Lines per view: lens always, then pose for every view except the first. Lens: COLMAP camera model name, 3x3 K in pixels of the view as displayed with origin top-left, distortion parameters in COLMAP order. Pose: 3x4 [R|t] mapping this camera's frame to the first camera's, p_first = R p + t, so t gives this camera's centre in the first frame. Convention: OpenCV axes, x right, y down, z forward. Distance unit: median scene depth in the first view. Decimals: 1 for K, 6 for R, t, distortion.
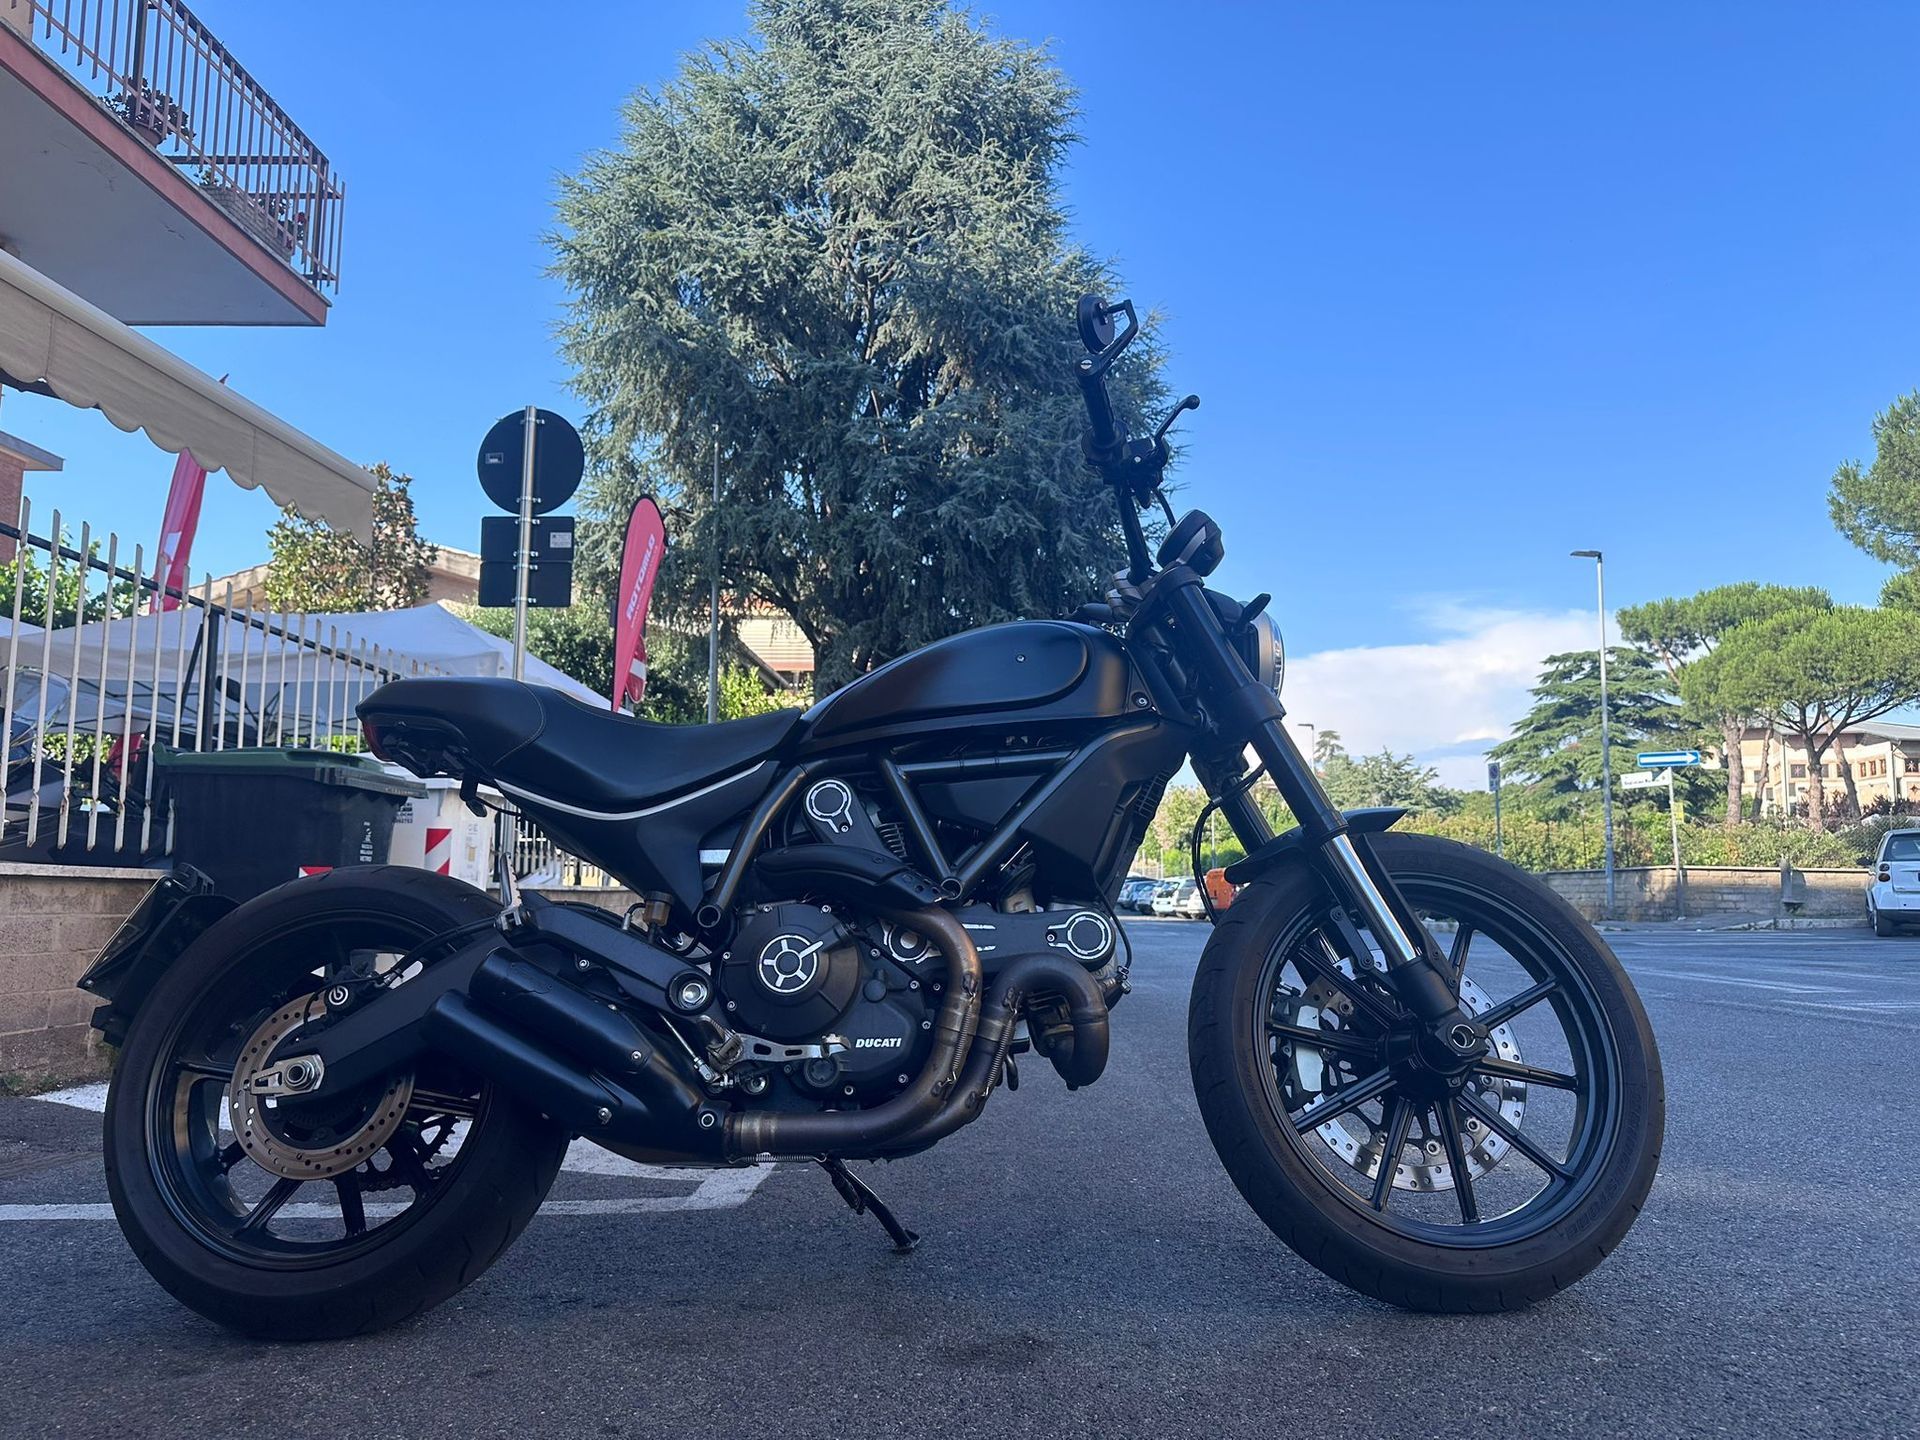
lens RADIAL K [[1397.9, 0, 943.5], [0, 1397.9, 710.2], [0, 0, 1]] dist [0.023702, -0.009385]
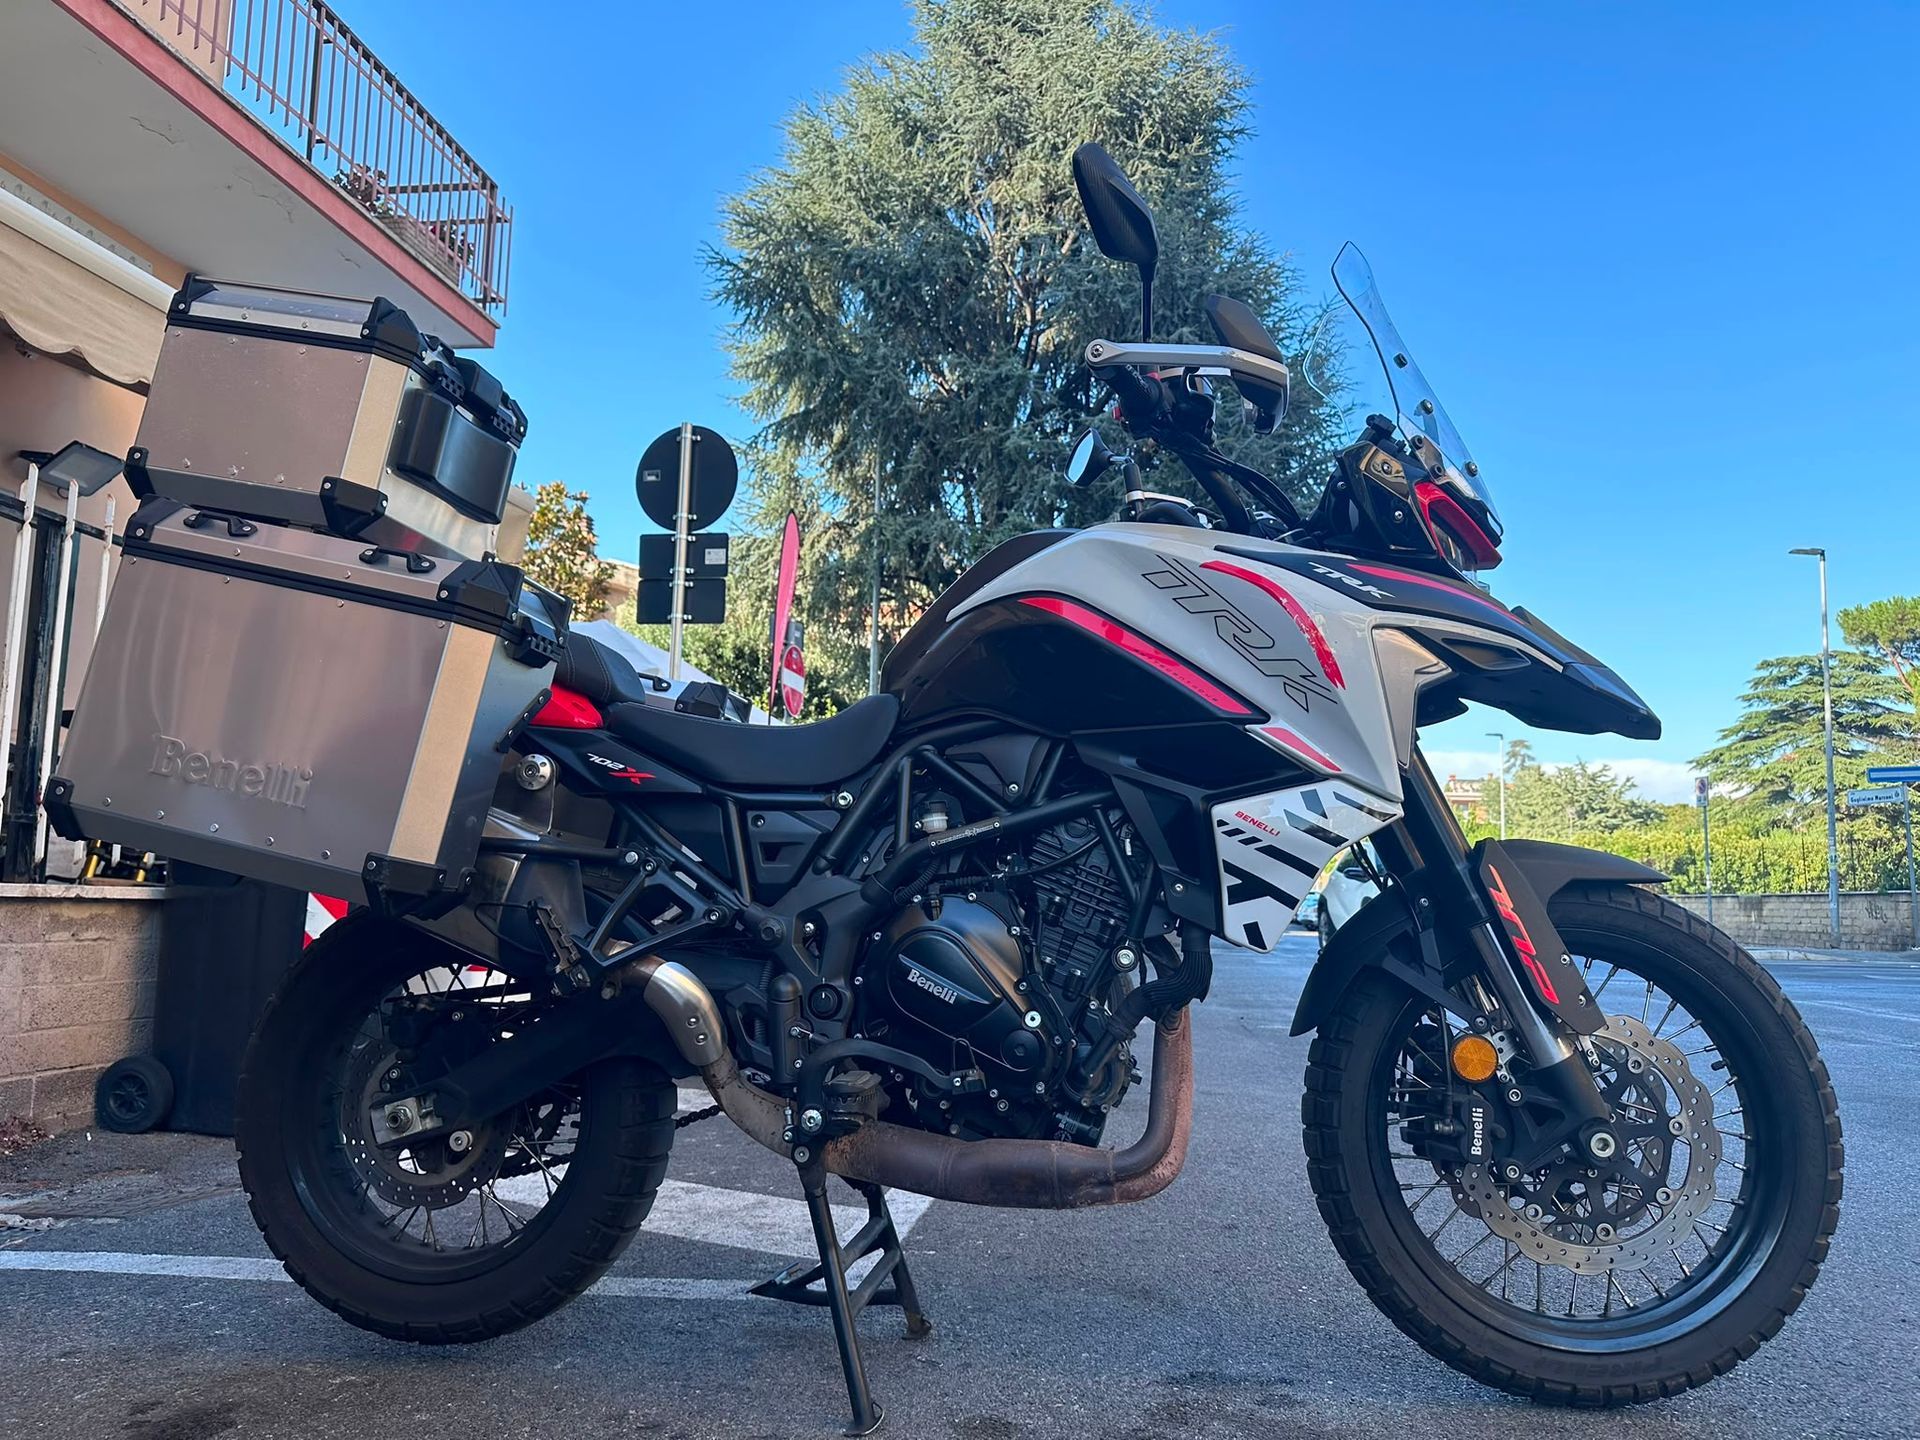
lens RADIAL K [[1397.9, 0, 943.5], [0, 1397.9, 710.2], [0, 0, 1]] dist [0.023702, -0.009385]
pose [[0.992987, -0.001312, -0.118219, 0.001558], [0.000629, 0.999983, -0.005809, -0.002493], [0.118225, 0.005694, 0.992971, 0.013394]]
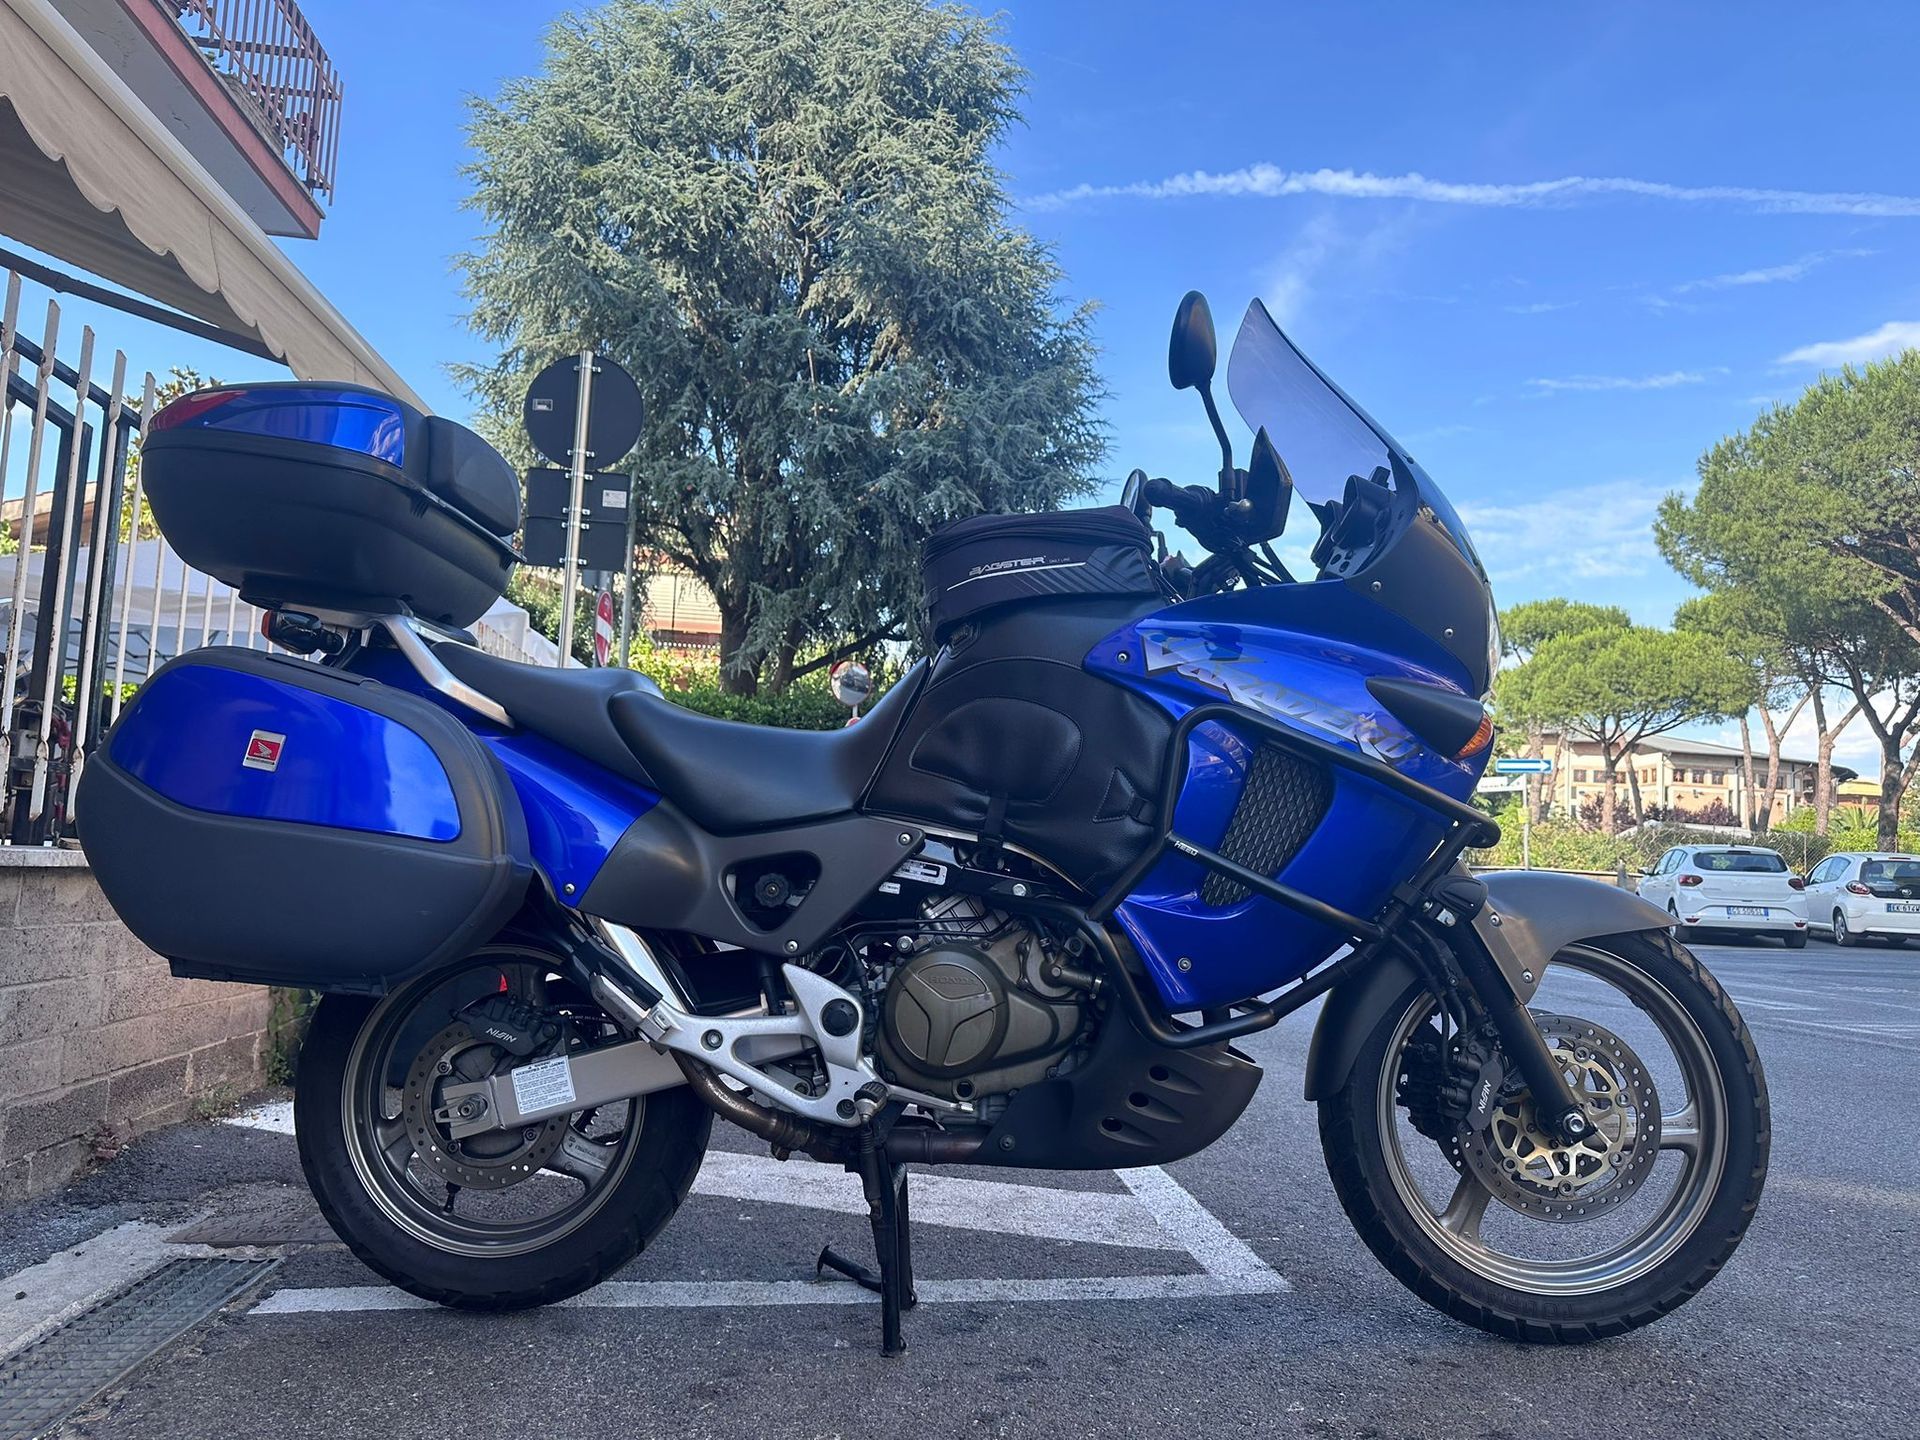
lens RADIAL K [[1404.6, 0, 961.7], [0, 1404.6, 711.0], [0, 0, 1]] dist [0.008411, -0.001977]
pose [[0.989477, 0.050891, 0.135448, -0.062673], [-0.053844, 0.998383, 0.018223, -0.003857], [-0.134301, -0.025324, 0.990617, 0.015756]]
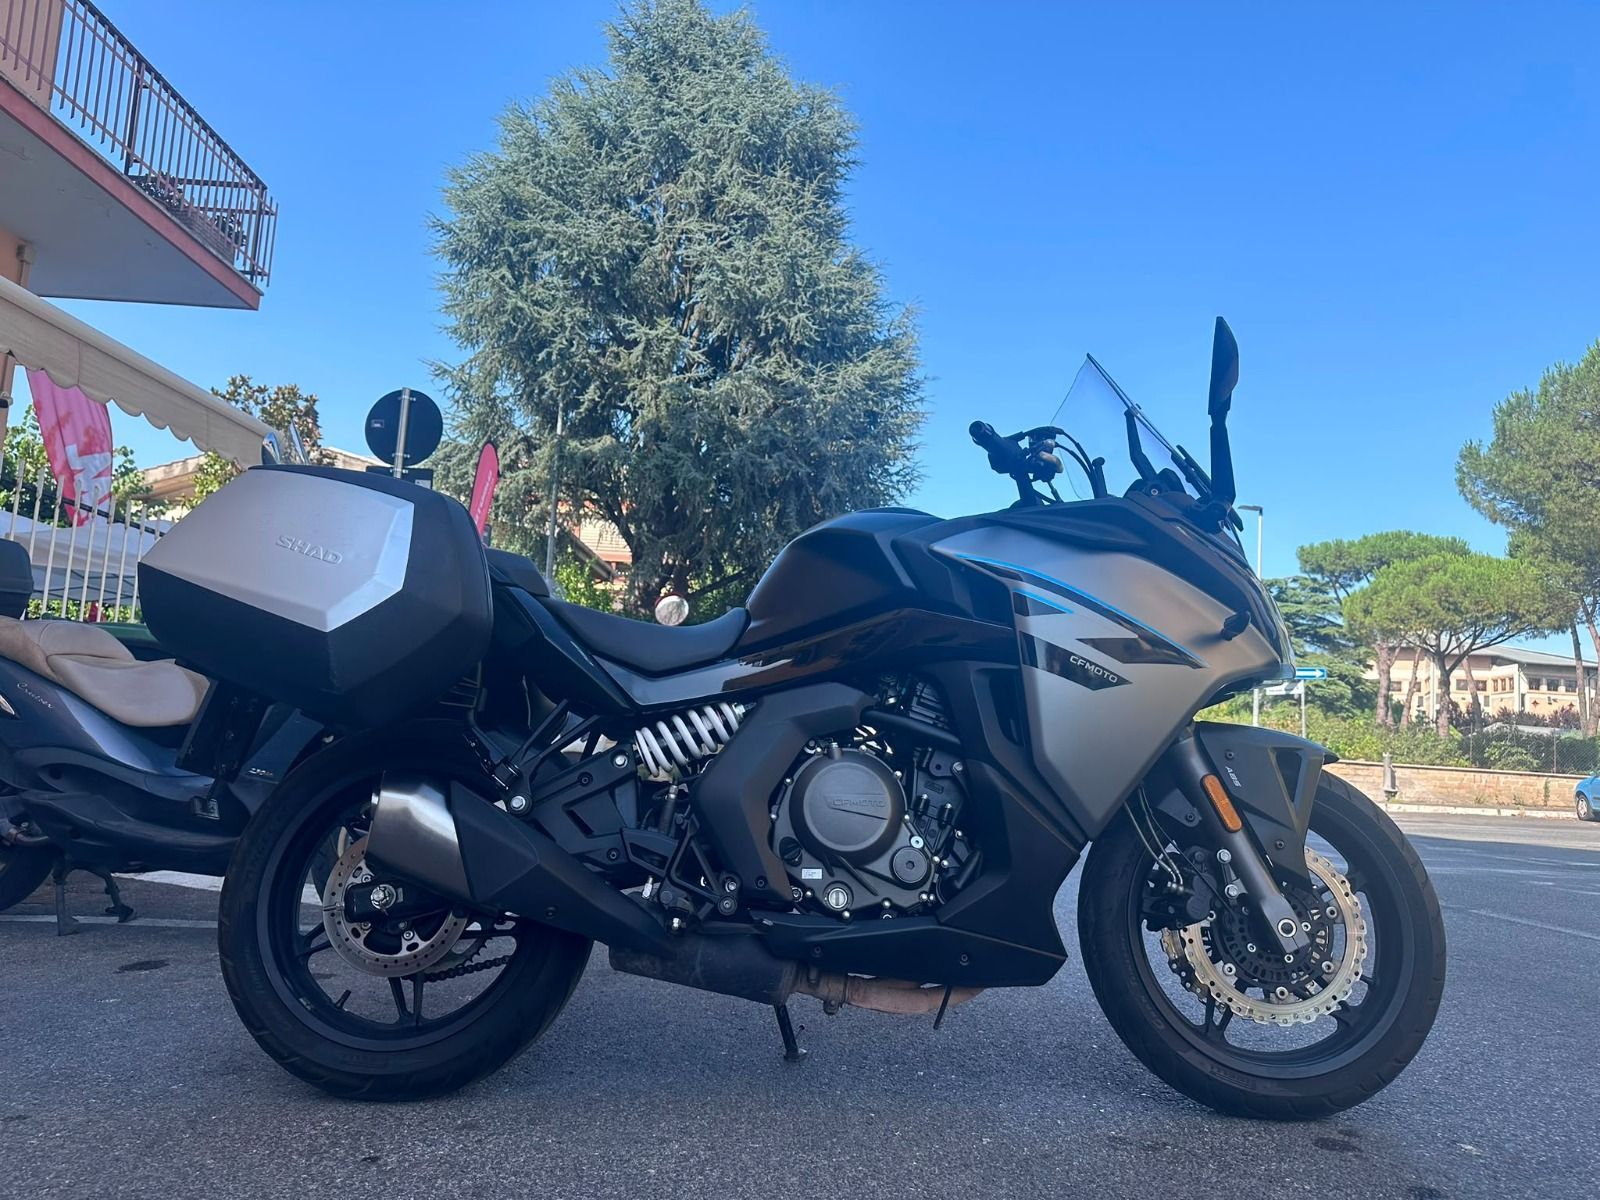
lens RADIAL K [[1165.0, 0, 786.2], [0, 1165.0, 591.8], [0, 0, 1]] dist [0.023702, -0.009385]
pose [[0.998303, 0.052135, 0.025936, 0.024011], [-0.051997, 0.998630, -0.005939, -0.010627], [-0.026210, 0.004581, 0.999646, -0.064092]]
